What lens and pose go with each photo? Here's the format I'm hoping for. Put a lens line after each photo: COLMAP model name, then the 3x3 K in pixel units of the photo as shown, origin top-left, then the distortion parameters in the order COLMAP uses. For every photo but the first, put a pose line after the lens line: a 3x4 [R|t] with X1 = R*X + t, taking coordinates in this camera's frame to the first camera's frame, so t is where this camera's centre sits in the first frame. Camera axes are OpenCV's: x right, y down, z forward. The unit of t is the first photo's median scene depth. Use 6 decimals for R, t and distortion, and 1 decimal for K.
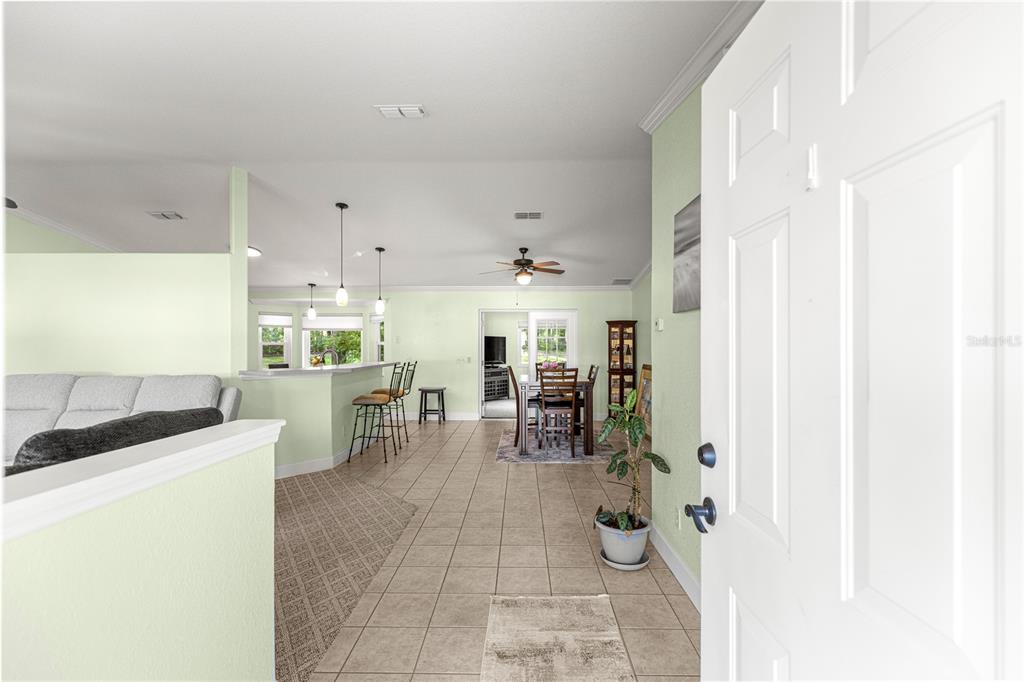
lens RADIAL K [[458.6, 0, 509.6], [0, 458.6, 348.3], [0, 0, 1]] dist [0.004086, 0.000514]
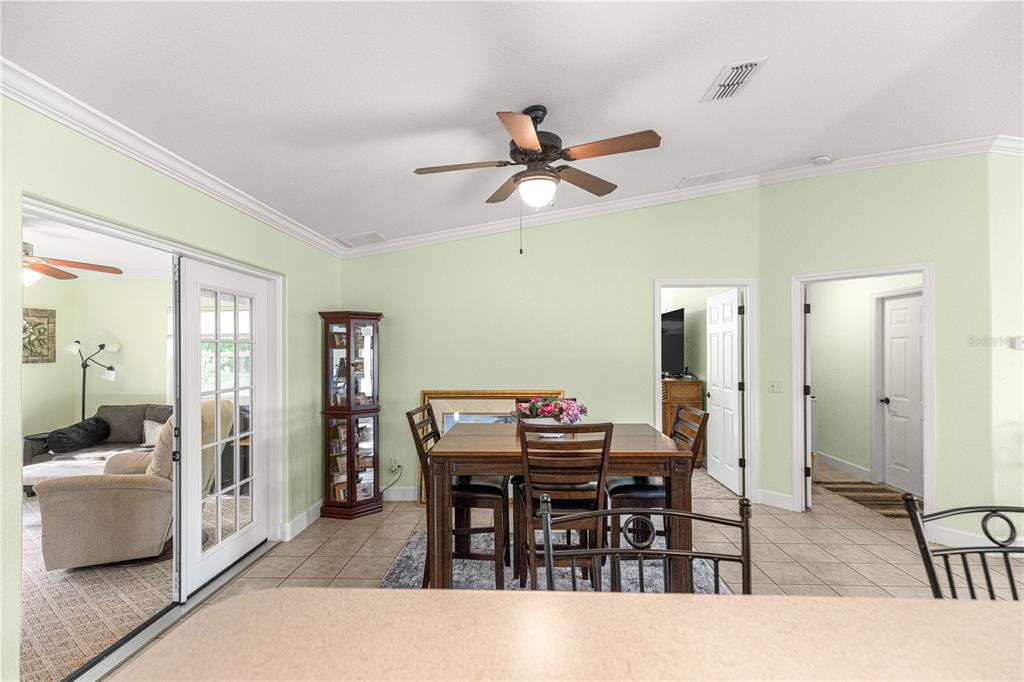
lens RADIAL K [[457.6, 0, 515.5], [0, 457.6, 349.7], [0, 0, 1]] dist [0.003288, 0.000362]
pose [[0.005098, 0.003397, 0.999981, -0.346782], [0.008274, 0.999960, -0.003439, -0.018154], [-0.999953, 0.008292, 0.005070, 1.016905]]
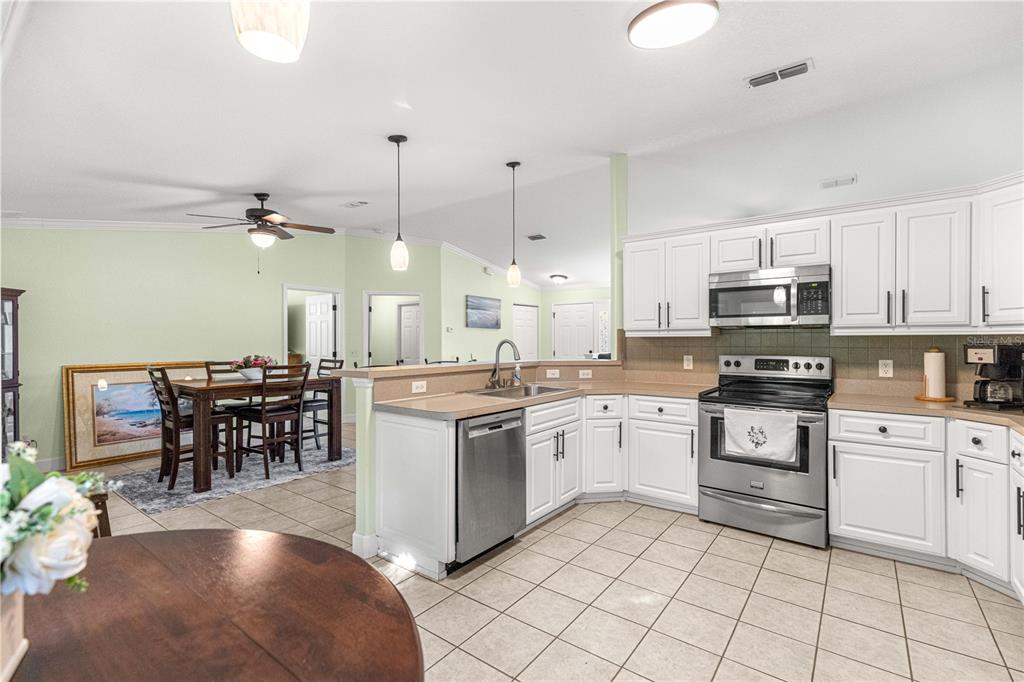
lens RADIAL K [[457.1, 0, 517.4], [0, 457.1, 339.9], [0, 0, 1]] dist [0.003852, -0.000444]
pose [[-0.814614, 0.001931, 0.580000, -0.674961], [0.005506, 0.999975, 0.004403, -0.000124], [-0.579977, 0.006780, -0.814605, 1.336285]]
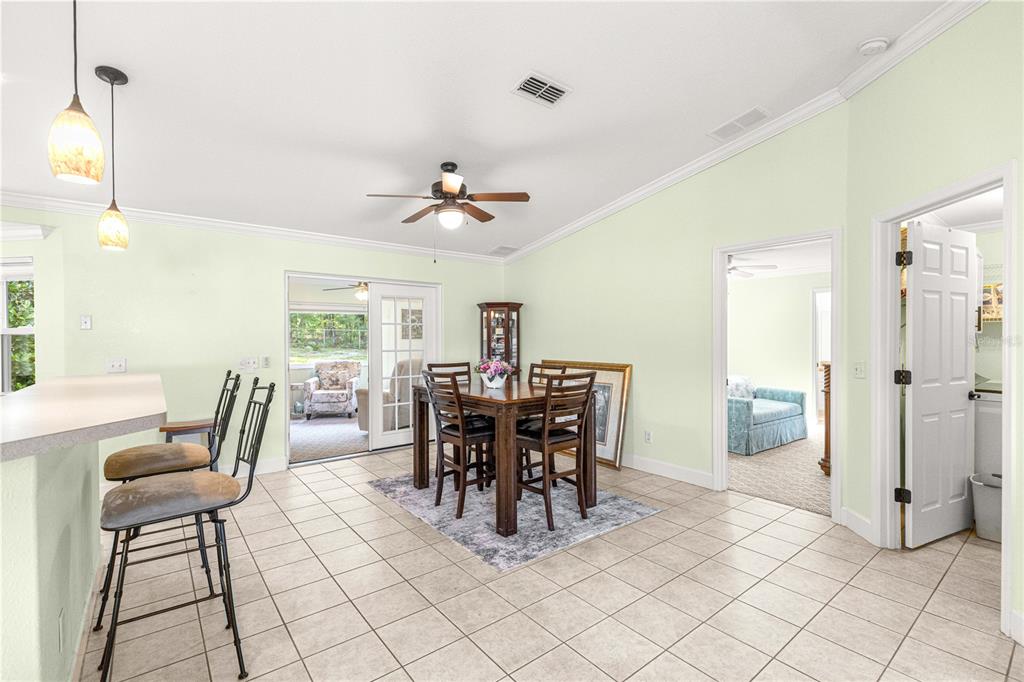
lens RADIAL K [[458.5, 0, 512.0], [0, 458.5, 341.0], [0, 0, 1]] dist [0.001061, -0.000033]
pose [[0.770516, -0.005523, 0.637396, -0.274450], [0.006889, 0.999976, 0.000337, 0.002733], [-0.637383, 0.004131, 0.770536, 0.509123]]
